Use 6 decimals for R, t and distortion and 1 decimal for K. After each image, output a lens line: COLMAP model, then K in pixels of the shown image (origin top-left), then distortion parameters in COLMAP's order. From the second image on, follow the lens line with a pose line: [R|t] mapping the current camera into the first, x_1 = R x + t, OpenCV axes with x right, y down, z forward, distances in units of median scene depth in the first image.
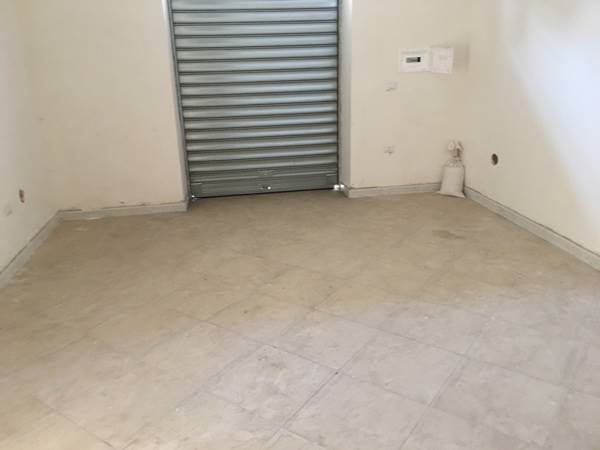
lens RADIAL K [[515.3, 0, 292.7], [0, 515.3, 222.6], [0, 0, 1]] dist [0.090837, -0.113464]
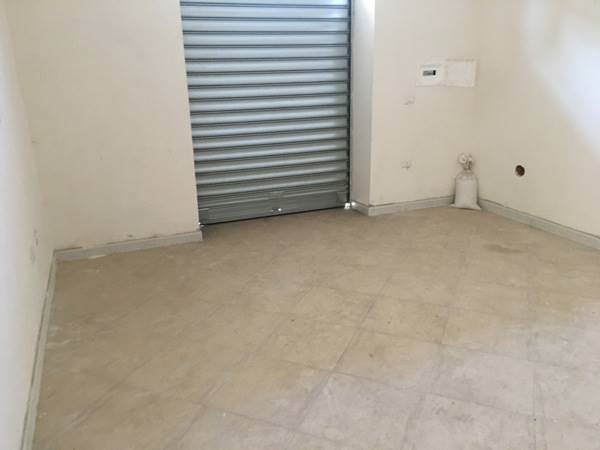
lens RADIAL K [[515.3, 0, 292.7], [0, 515.3, 222.6], [0, 0, 1]] dist [0.090837, -0.113464]
pose [[0.976237, -0.055908, 0.209368, -0.255447], [0.061758, 0.997860, -0.021502, -0.026457], [-0.207718, 0.033921, 0.977601, 0.106246]]
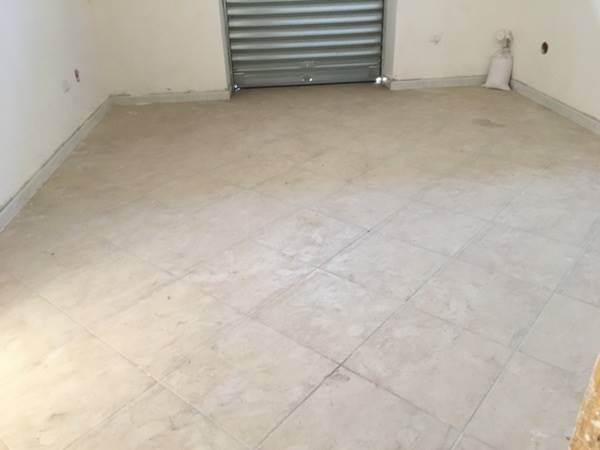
lens RADIAL K [[515.3, 0, 292.7], [0, 515.3, 222.6], [0, 0, 1]] dist [0.090837, -0.113464]
pose [[0.996884, 0.036264, -0.070047, 0.000138], [-0.024490, 0.986460, 0.162160, 0.051831], [0.074979, -0.159940, 0.984275, -0.045201]]
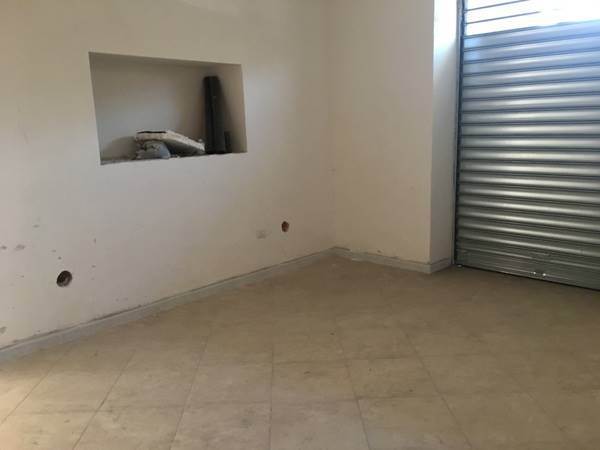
lens RADIAL K [[515.3, 0, 292.7], [0, 515.3, 222.6], [0, 0, 1]] dist [0.090837, -0.113464]
pose [[0.599580, 0.165747, -0.782964, 0.404659], [-0.245278, 0.969297, 0.017362, -0.074322], [0.761802, 0.181634, 0.621825, 0.204363]]
